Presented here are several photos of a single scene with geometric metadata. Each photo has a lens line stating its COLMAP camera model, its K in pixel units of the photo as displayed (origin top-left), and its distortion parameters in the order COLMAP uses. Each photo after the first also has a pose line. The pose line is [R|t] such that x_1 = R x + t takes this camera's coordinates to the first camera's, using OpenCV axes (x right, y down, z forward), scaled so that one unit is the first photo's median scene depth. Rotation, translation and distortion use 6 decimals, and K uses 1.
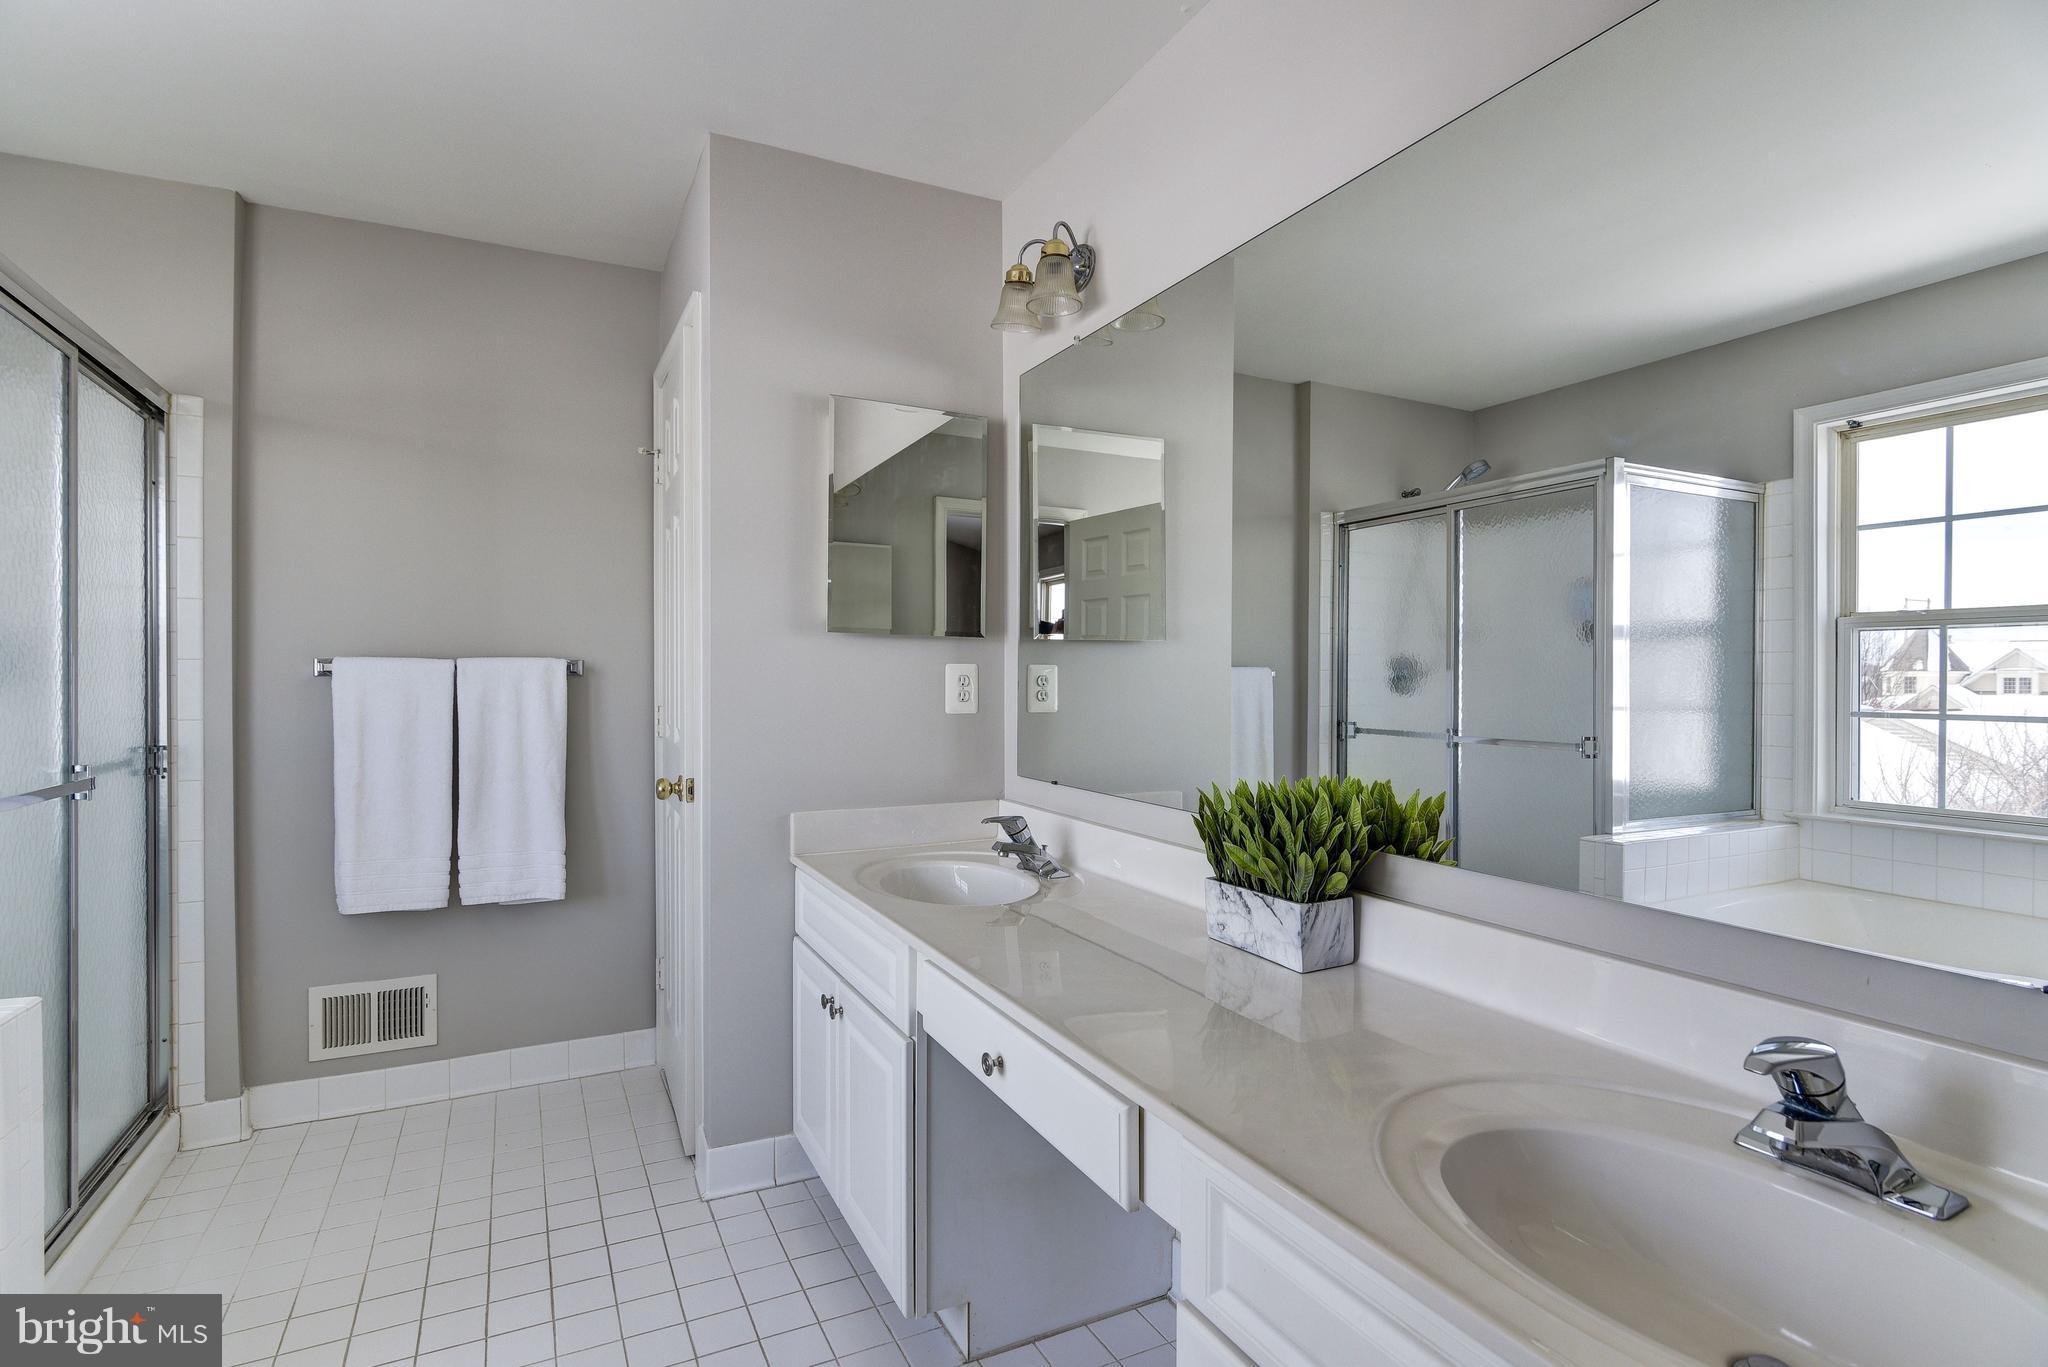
lens RADIAL K [[1000.2, 0, 1006.9], [0, 1000.2, 683.6], [0, 0, 1]] dist [-0.000367, -0.001181]
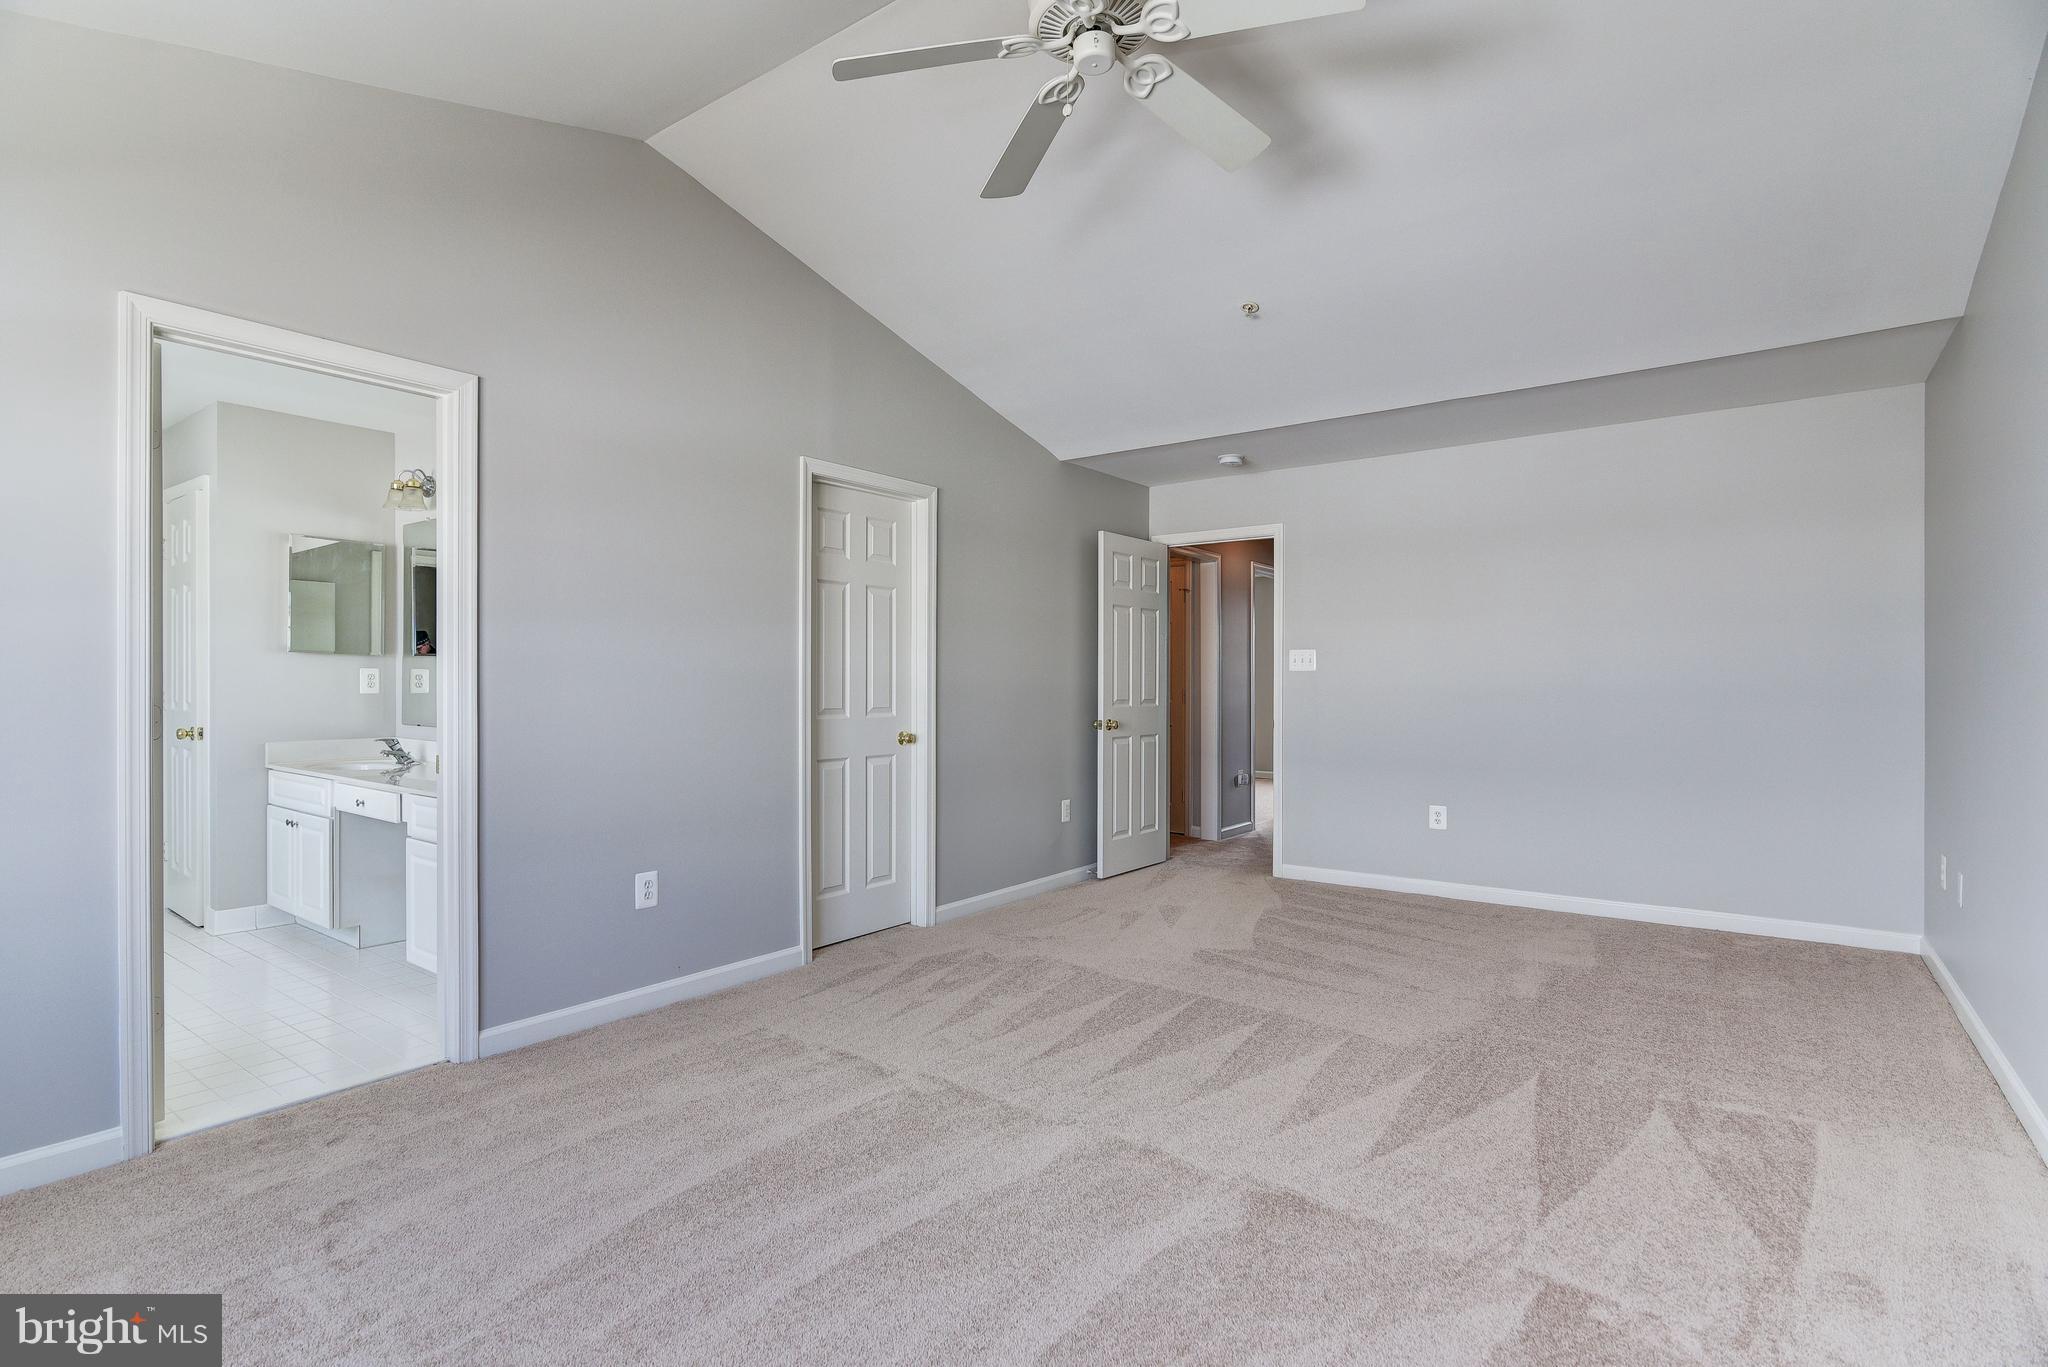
lens RADIAL K [[1000.2, 0, 1006.9], [0, 1000.2, 683.6], [0, 0, 1]] dist [-0.000367, -0.001181]
pose [[0.899134, -0.003223, 0.437661, 0.228945], [0.012510, 0.999754, -0.018339, 0.064604], [-0.437494, 0.021965, 0.898953, -1.370187]]
